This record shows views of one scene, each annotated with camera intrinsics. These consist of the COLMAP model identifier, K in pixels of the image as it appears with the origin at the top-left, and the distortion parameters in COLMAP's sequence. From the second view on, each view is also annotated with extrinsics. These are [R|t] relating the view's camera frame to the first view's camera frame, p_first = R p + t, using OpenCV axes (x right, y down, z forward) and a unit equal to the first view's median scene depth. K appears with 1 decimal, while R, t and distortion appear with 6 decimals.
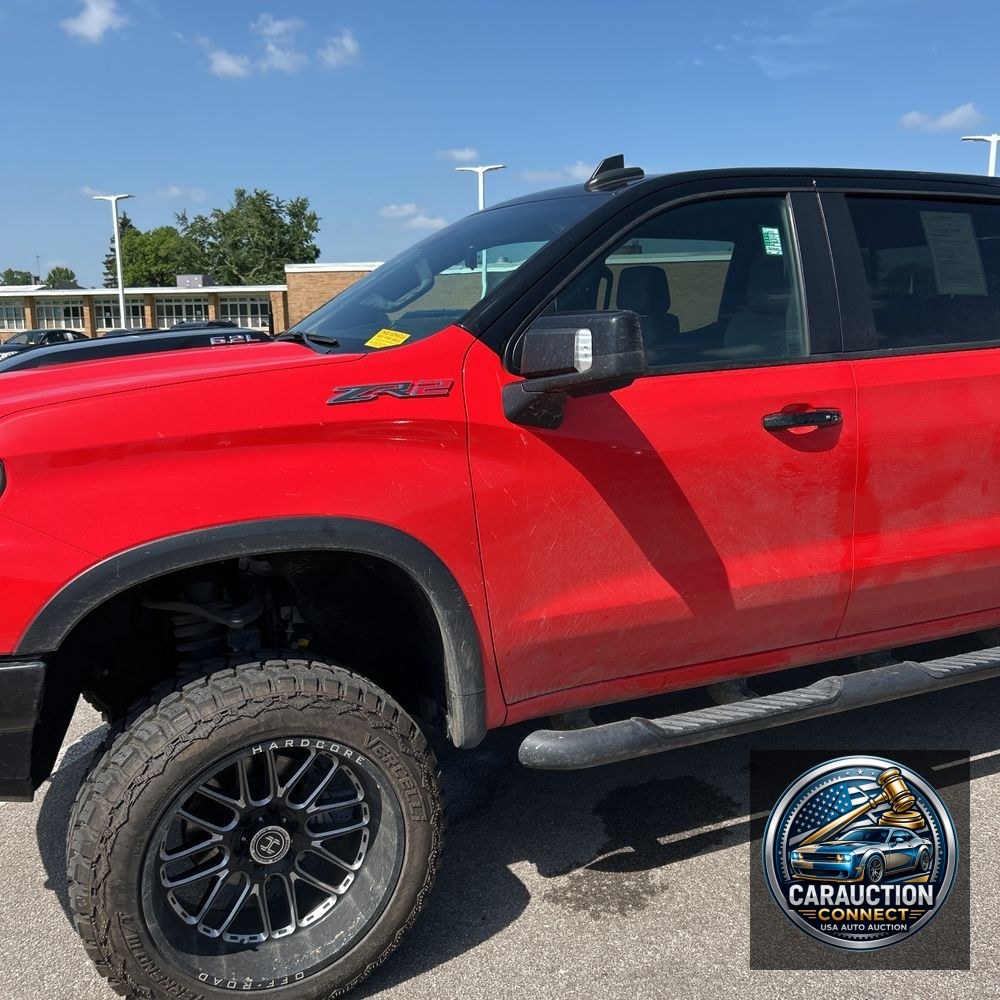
lens RADIAL K [[987.7, 0, 483.2], [0, 987.7, 551.2], [0, 0, 1]] dist [0.091521, -0.153628]
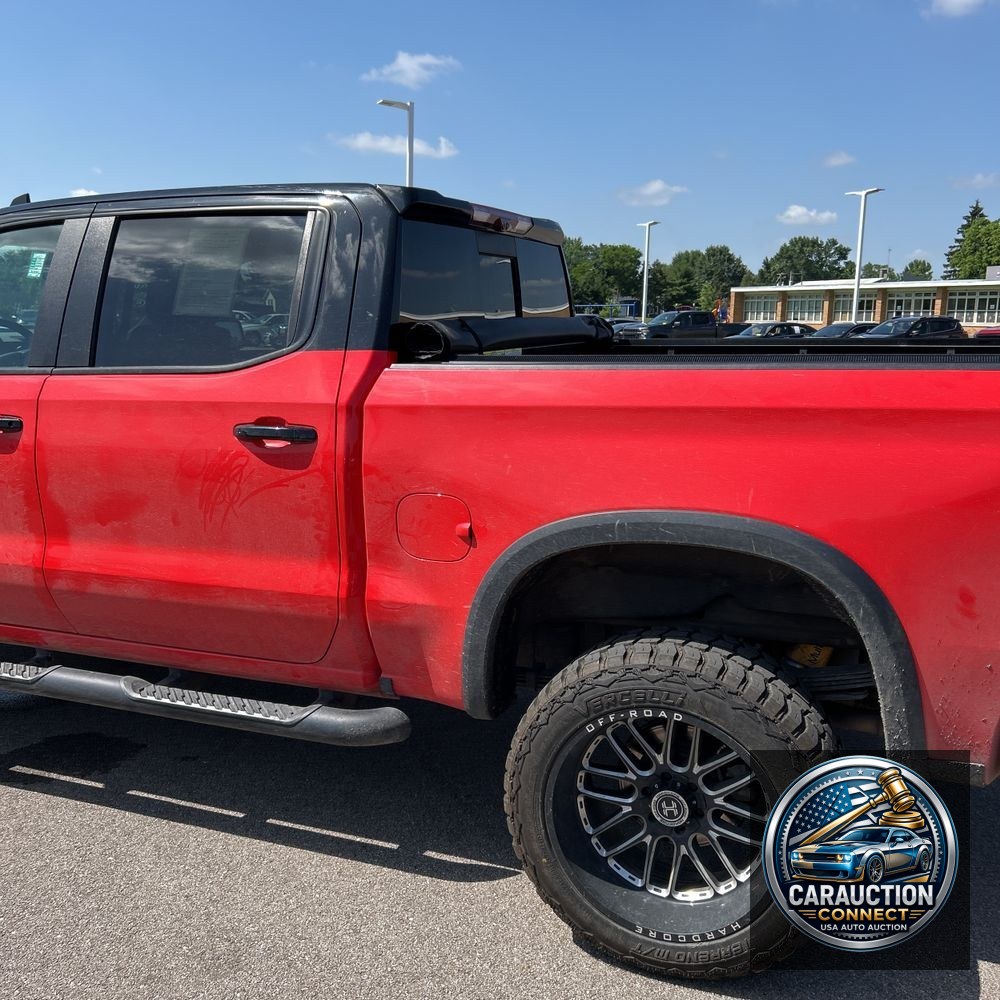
lens RADIAL K [[987.7, 0, 483.2], [0, 987.7, 551.2], [0, 0, 1]] dist [0.091521, -0.153628]
pose [[0.706689, 0.179815, -0.684293, 1.472941], [-0.174949, 0.981542, 0.077250, -0.169883], [0.685553, 0.065125, 0.725104, 0.551112]]
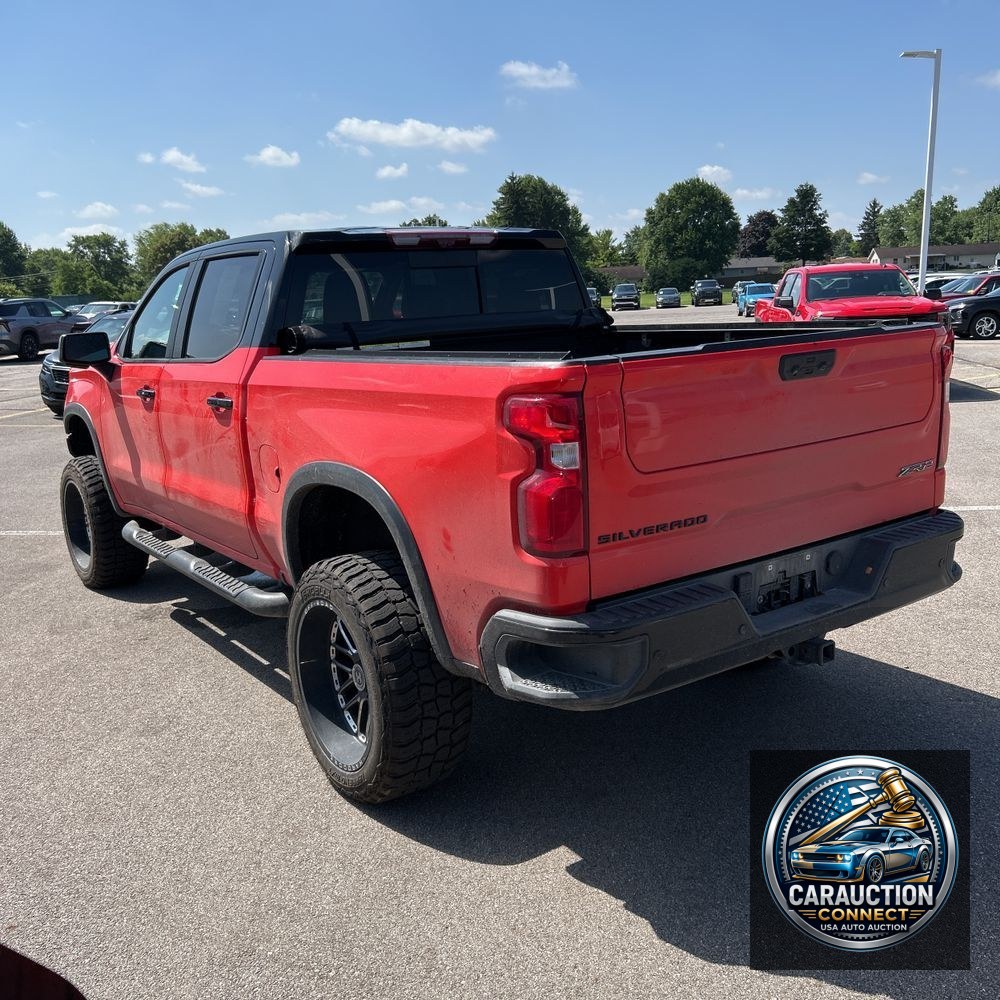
lens RADIAL K [[1001.2, 0, 497.8], [0, 1001.2, 543.6], [0, 0, 1]] dist [0.097140, -0.174358]
pose [[0.207784, 0.241029, -0.948014, 2.206982], [-0.183438, 0.961574, 0.204271, -0.353098], [0.960821, 0.131457, 0.244013, 1.163318]]
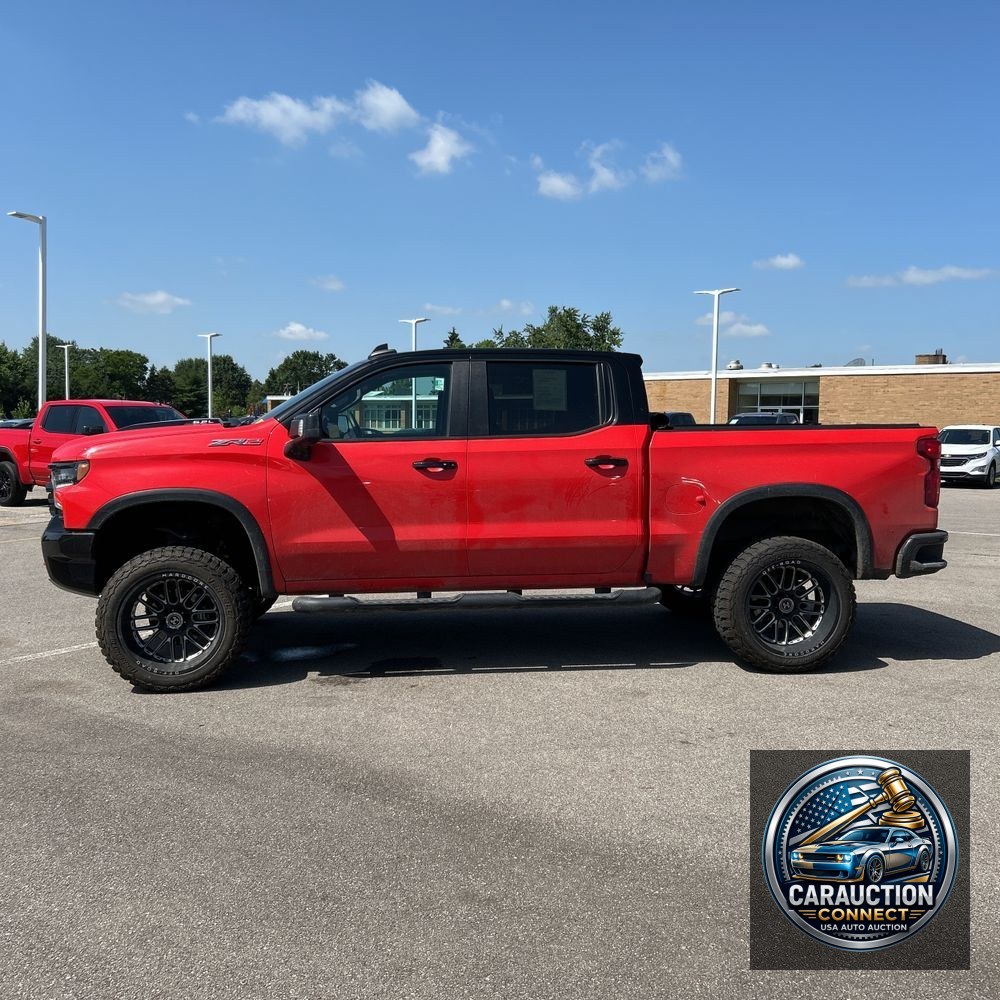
lens RADIAL K [[987.7, 0, 483.2], [0, 987.7, 551.2], [0, 0, 1]] dist [0.091521, -0.153628]
pose [[0.953072, 0.059829, -0.296774, 1.035119], [-0.089853, 0.992009, -0.088569, 0.226957], [0.289103, 0.111078, 0.950832, -0.960220]]
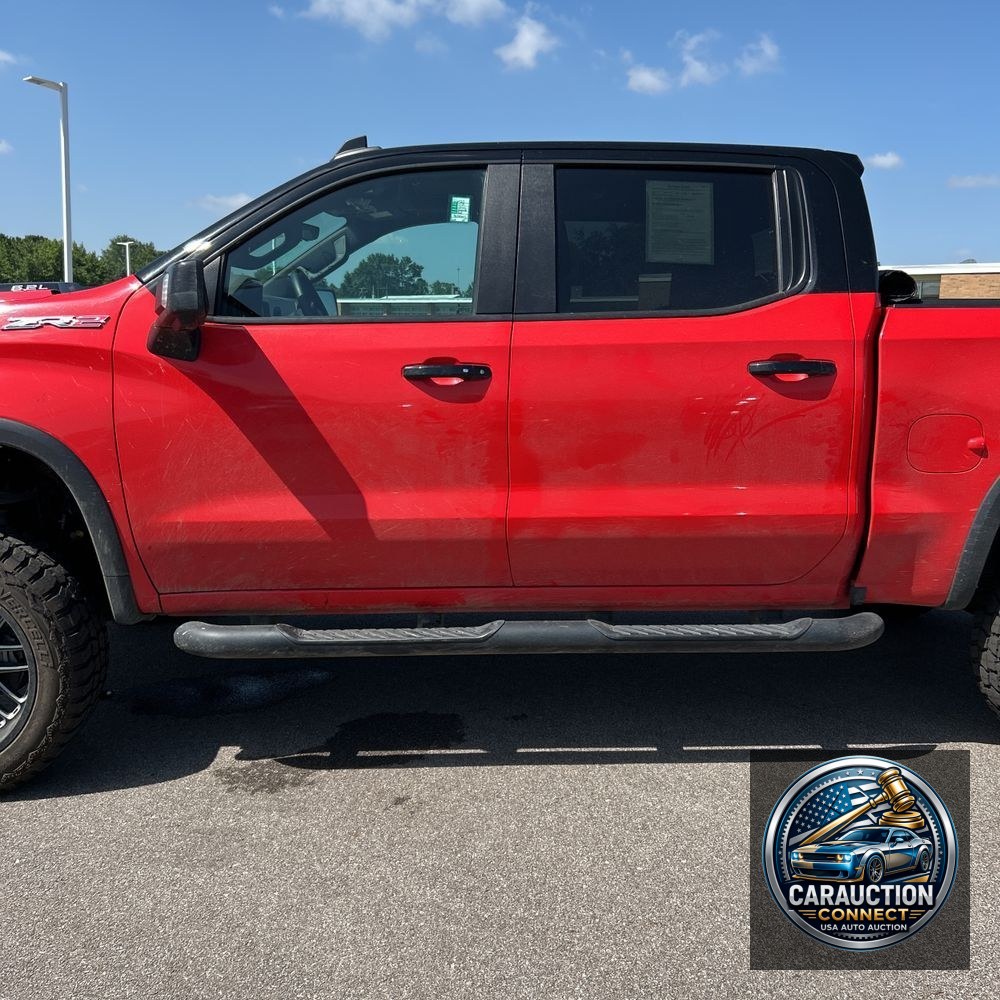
lens RADIAL K [[1001.2, 0, 497.8], [0, 1001.2, 543.6], [0, 0, 1]] dist [0.097140, -0.174358]
pose [[0.931552, 0.101619, -0.349120, 0.750340], [-0.109276, 0.994009, -0.002250, 0.049270], [0.346800, 0.040247, 0.937075, -0.001457]]
